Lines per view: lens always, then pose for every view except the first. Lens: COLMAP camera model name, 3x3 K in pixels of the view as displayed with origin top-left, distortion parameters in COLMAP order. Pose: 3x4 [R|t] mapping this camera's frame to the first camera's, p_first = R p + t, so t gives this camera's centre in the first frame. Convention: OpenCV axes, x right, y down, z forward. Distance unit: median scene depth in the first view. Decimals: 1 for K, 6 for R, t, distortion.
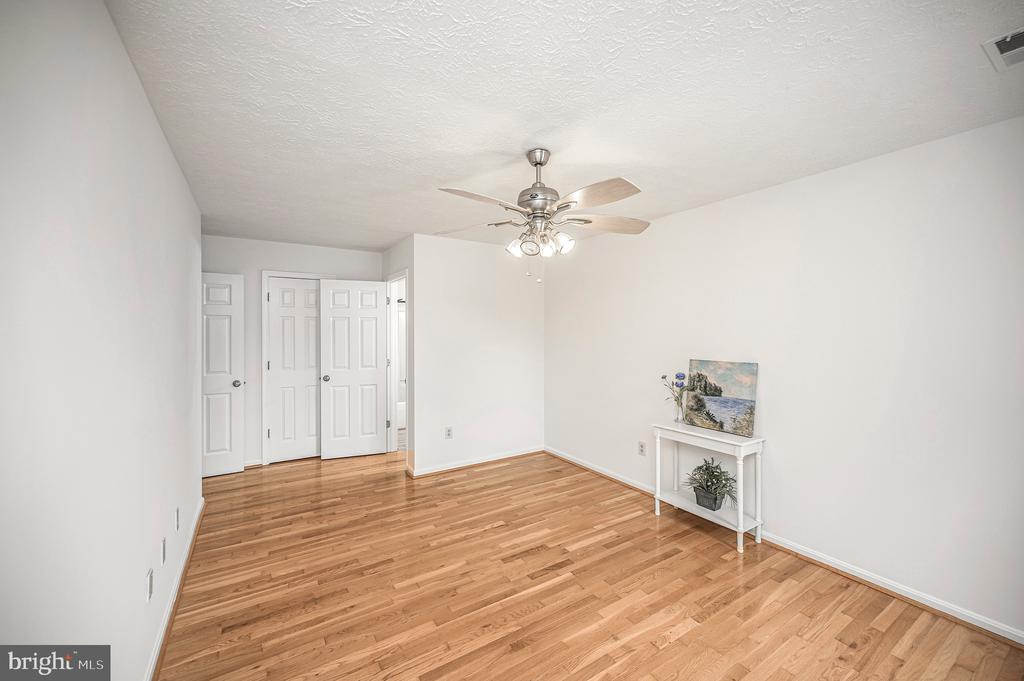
lens RADIAL K [[422.7, 0, 537.3], [0, 422.7, 333.0], [0, 0, 1]] dist [-0.000906, 0.002098]
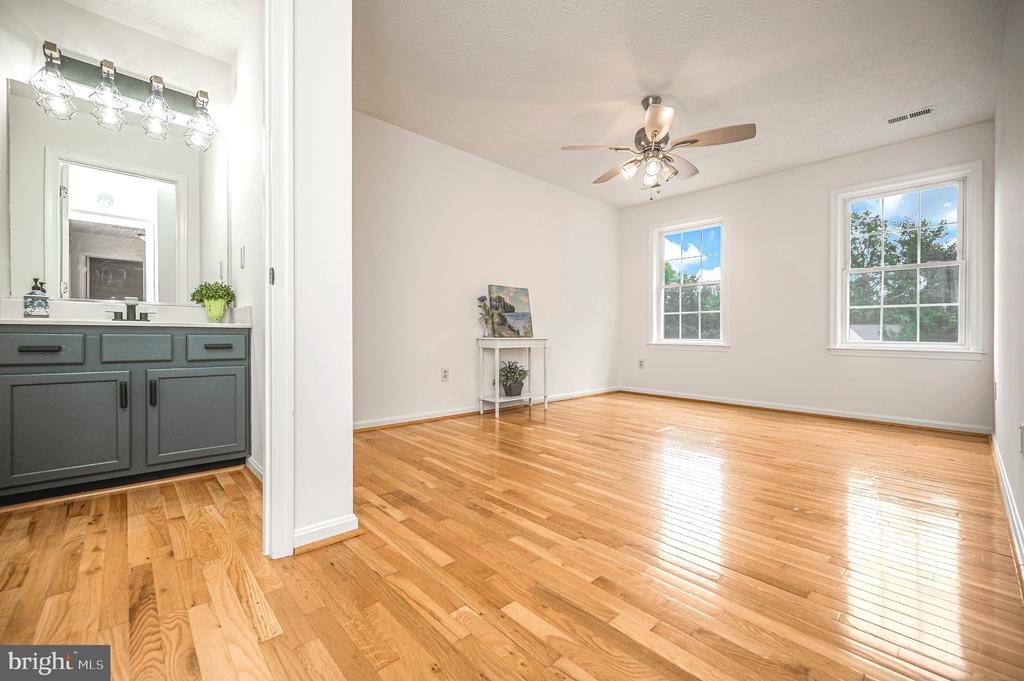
lens RADIAL K [[422.7, 0, 512.1], [0, 422.7, 336.2], [0, 0, 1]] dist [-0.000906, 0.002098]
pose [[-0.162859, -0.006611, 0.986627, -0.878538], [-0.000804, 0.999978, 0.006568, 0.210838], [-0.986649, 0.000277, -0.162861, 1.185882]]
